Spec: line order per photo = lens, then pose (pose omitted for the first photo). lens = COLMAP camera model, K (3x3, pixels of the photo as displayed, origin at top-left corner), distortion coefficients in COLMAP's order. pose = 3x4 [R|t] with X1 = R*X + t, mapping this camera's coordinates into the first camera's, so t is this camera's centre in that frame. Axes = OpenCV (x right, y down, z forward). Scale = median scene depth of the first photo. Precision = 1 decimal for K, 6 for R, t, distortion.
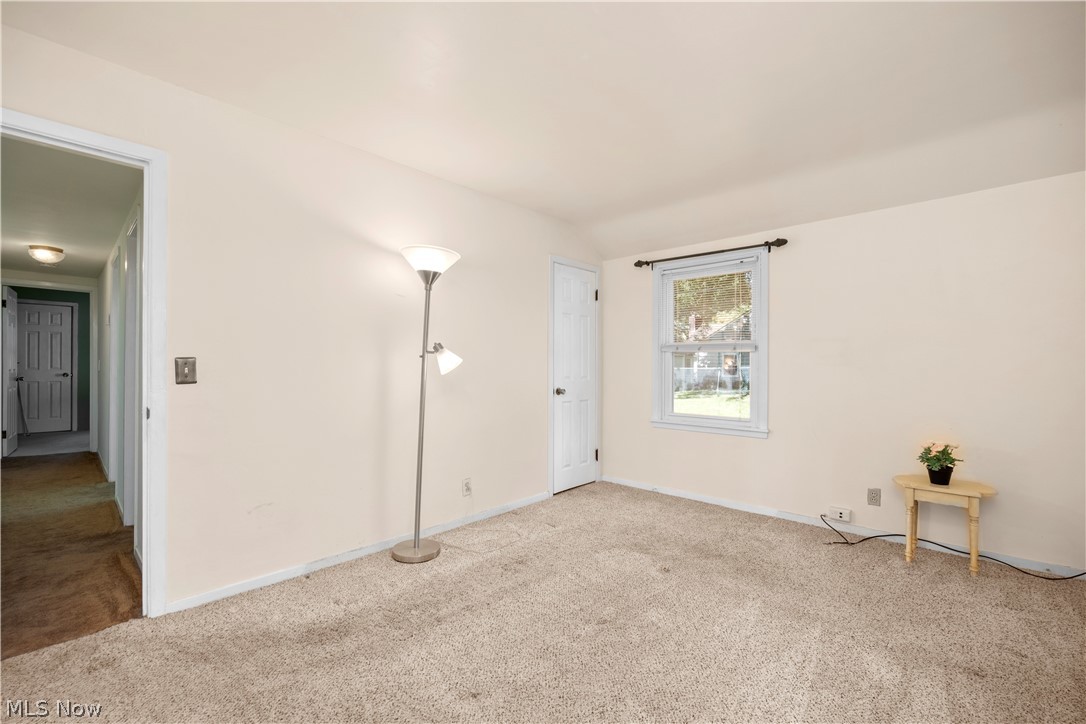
lens RADIAL K [[455.0, 0, 543.5], [0, 455.0, 363.7], [0, 0, 1]] dist [-0.015267, -0.000063]
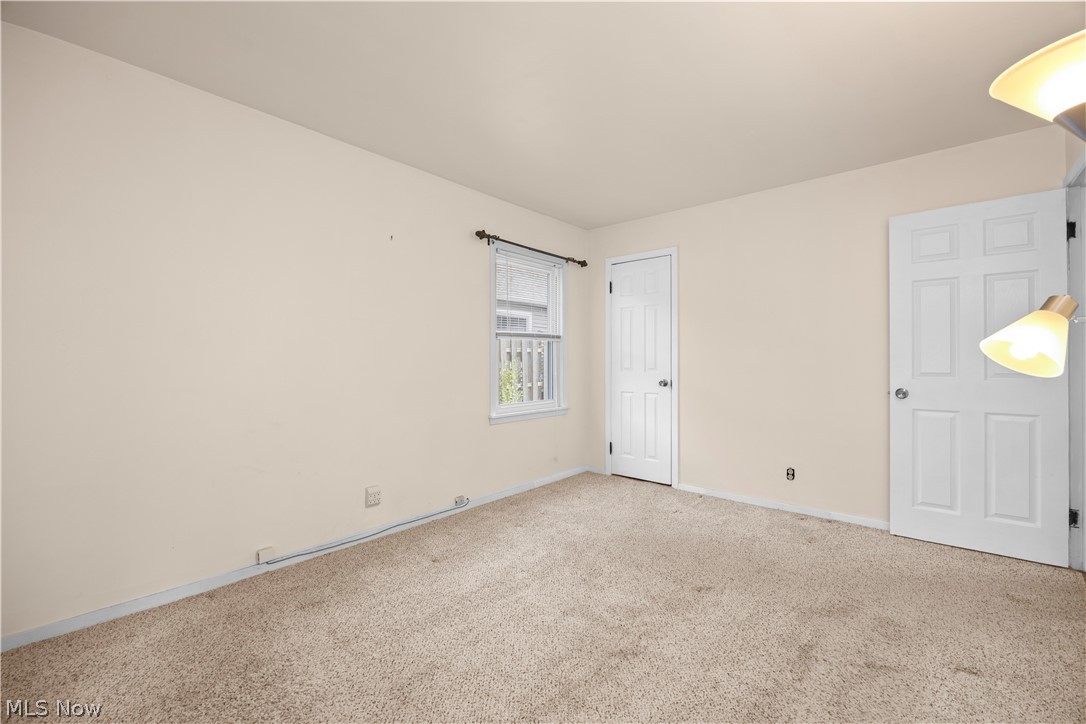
lens RADIAL K [[455.0, 0, 543.5], [0, 455.0, 363.7], [0, 0, 1]] dist [-0.015267, -0.000063]
pose [[-0.999705, -0.000766, -0.024272, 0.214594], [-0.000778, 1.000000, 0.000491, 0.014648], [0.024271, 0.000509, -0.999705, 1.355289]]
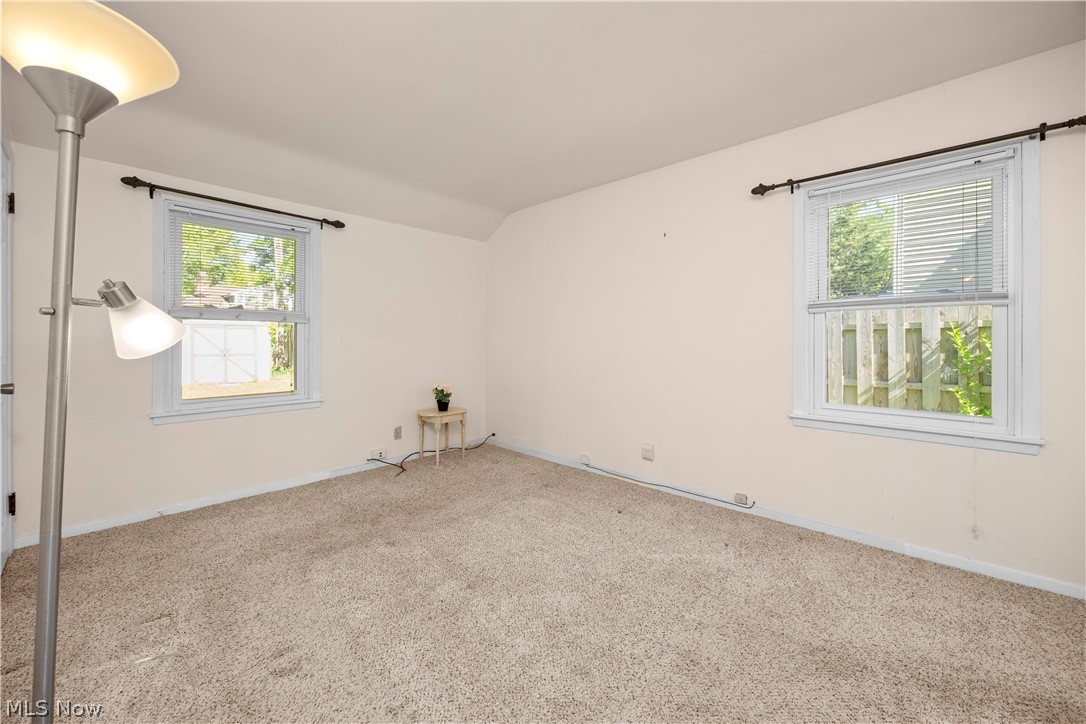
lens RADIAL K [[421.1, 0, 541.3], [0, 421.1, 337.8], [0, 0, 1]] dist [0.000432, 0.000117]
pose [[0.003140, -0.001483, 0.999994, -0.597109], [-0.008791, 0.999960, 0.001511, -0.000252], [-0.999956, -0.008796, 0.003127, 0.611277]]
